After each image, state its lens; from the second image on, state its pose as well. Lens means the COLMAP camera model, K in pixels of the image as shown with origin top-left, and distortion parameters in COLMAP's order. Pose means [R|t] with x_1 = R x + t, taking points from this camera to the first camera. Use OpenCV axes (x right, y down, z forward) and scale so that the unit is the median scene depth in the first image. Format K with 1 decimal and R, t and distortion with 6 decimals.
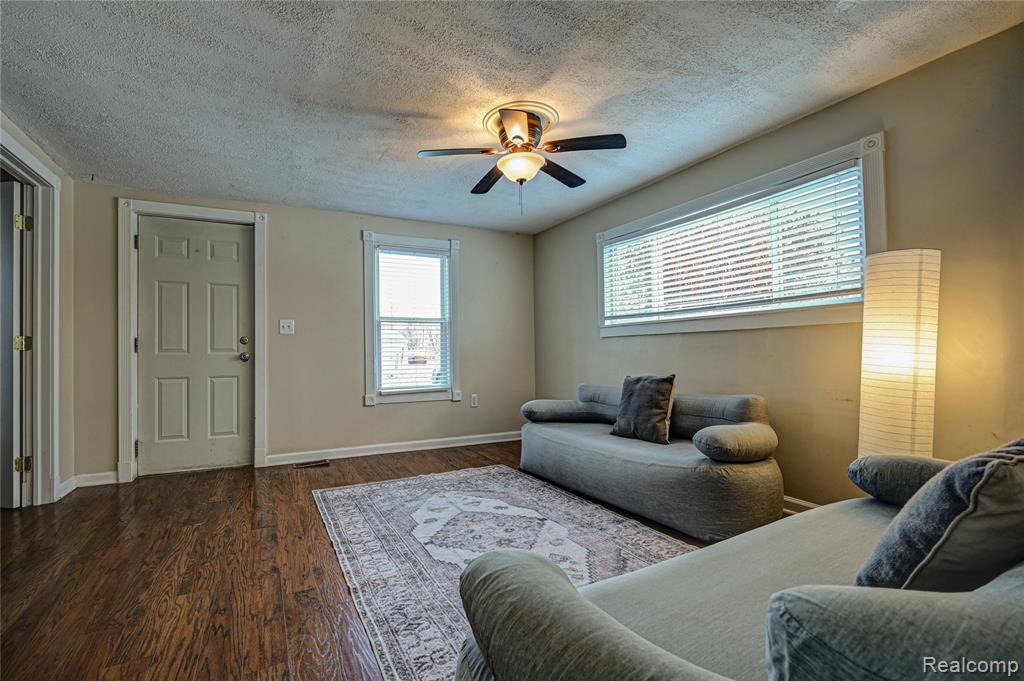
lens RADIAL K [[424.4, 0, 453.0], [0, 424.4, 344.7], [0, 0, 1]] dist [0.006630, 0.000988]
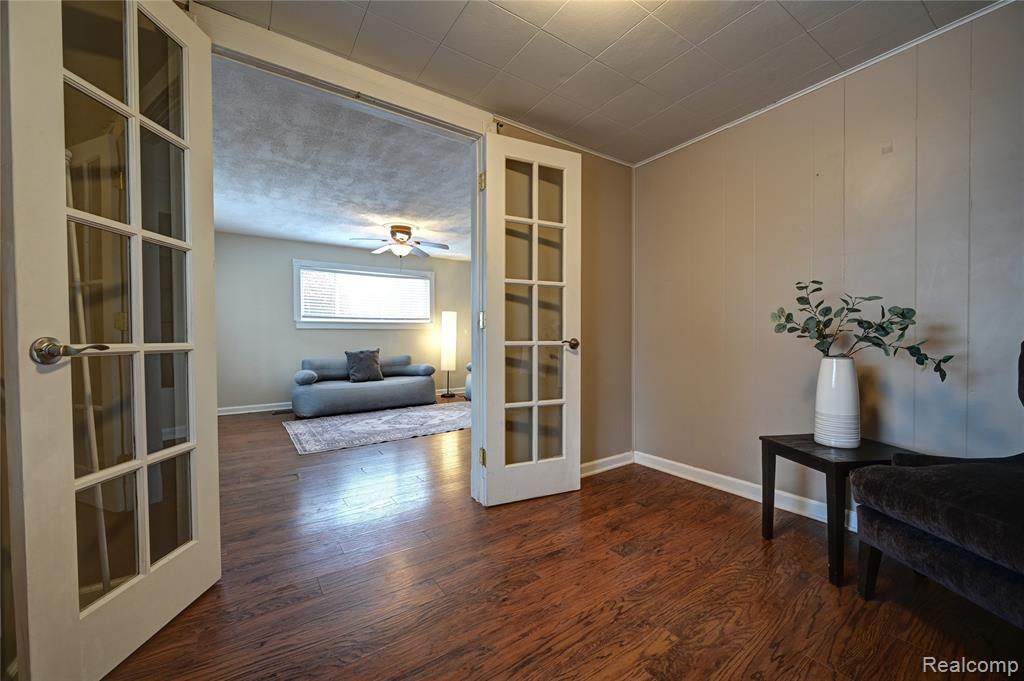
lens RADIAL K [[408.6, 0, 515.5], [0, 408.6, 343.1], [0, 0, 1]] dist [0.001129, -0.000521]
pose [[-0.173602, 0.000416, 0.984816, -1.676432], [-0.010023, 0.999947, -0.002190, 0.040719], [-0.984765, -0.010251, -0.173589, 0.678138]]
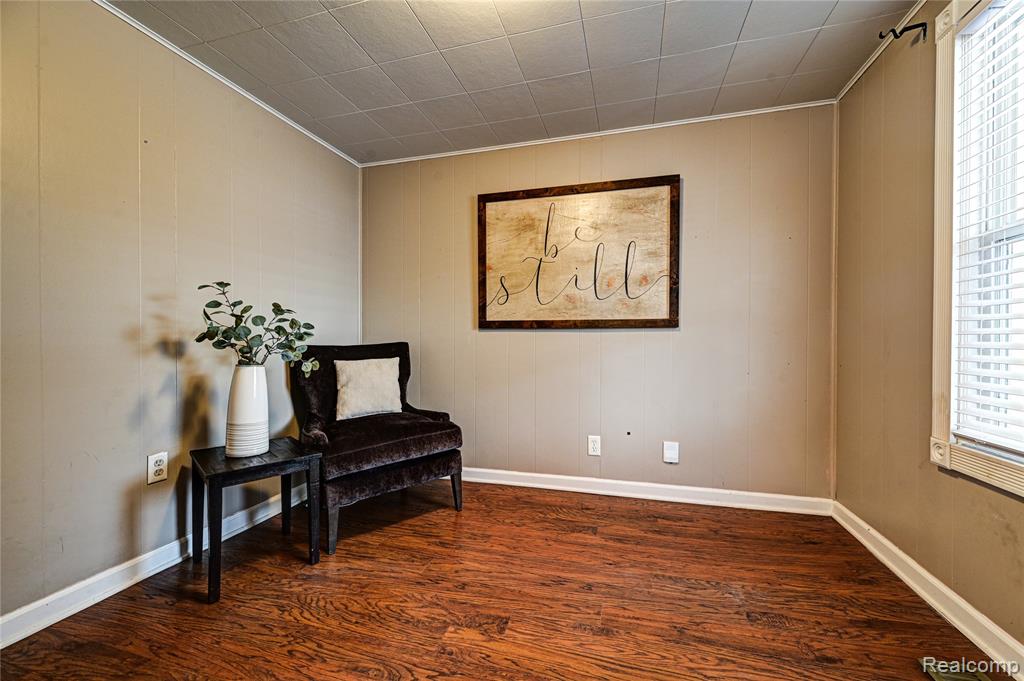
lens RADIAL K [[408.6, 0, 516.7], [0, 408.6, 344.3], [0, 0, 1]] dist [0.001129, -0.000521]
pose [[-0.634791, 0.021482, -0.772385, -0.920007], [0.023104, 0.999694, 0.008816, 0.028754], [0.772338, -0.012249, -0.635094, 0.794555]]
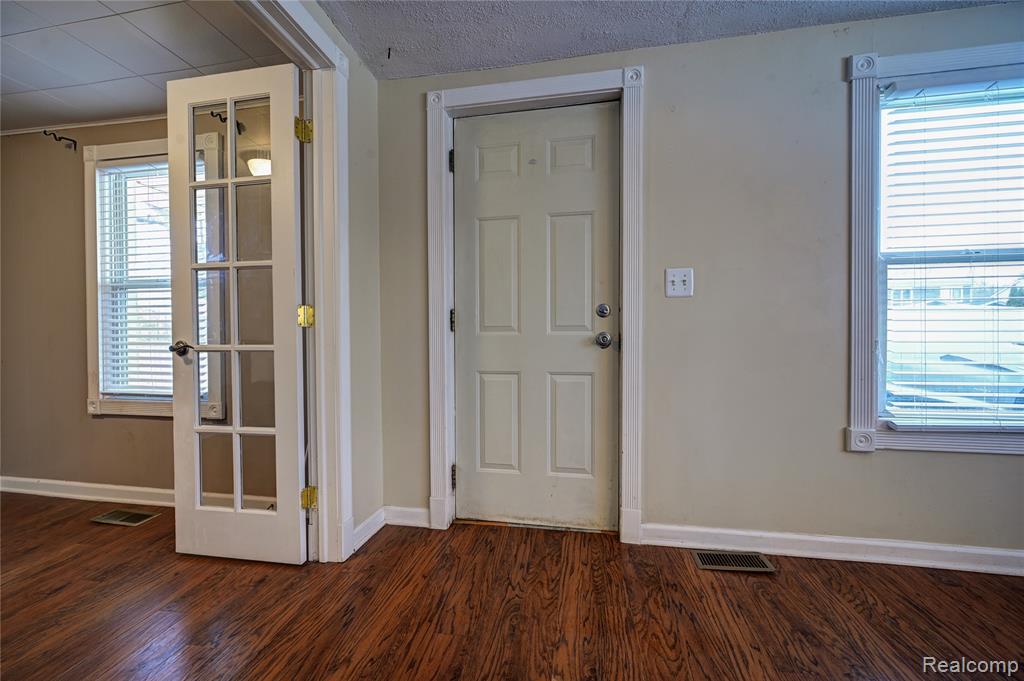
lens RADIAL K [[408.6, 0, 507.7], [0, 408.6, 344.7], [0, 0, 1]] dist [0.001129, -0.000521]
pose [[0.818263, 0.016156, -0.574617, -0.389841], [0.004229, 0.999409, 0.034122, 0.022245], [0.574829, -0.030351, 0.817710, 0.667196]]
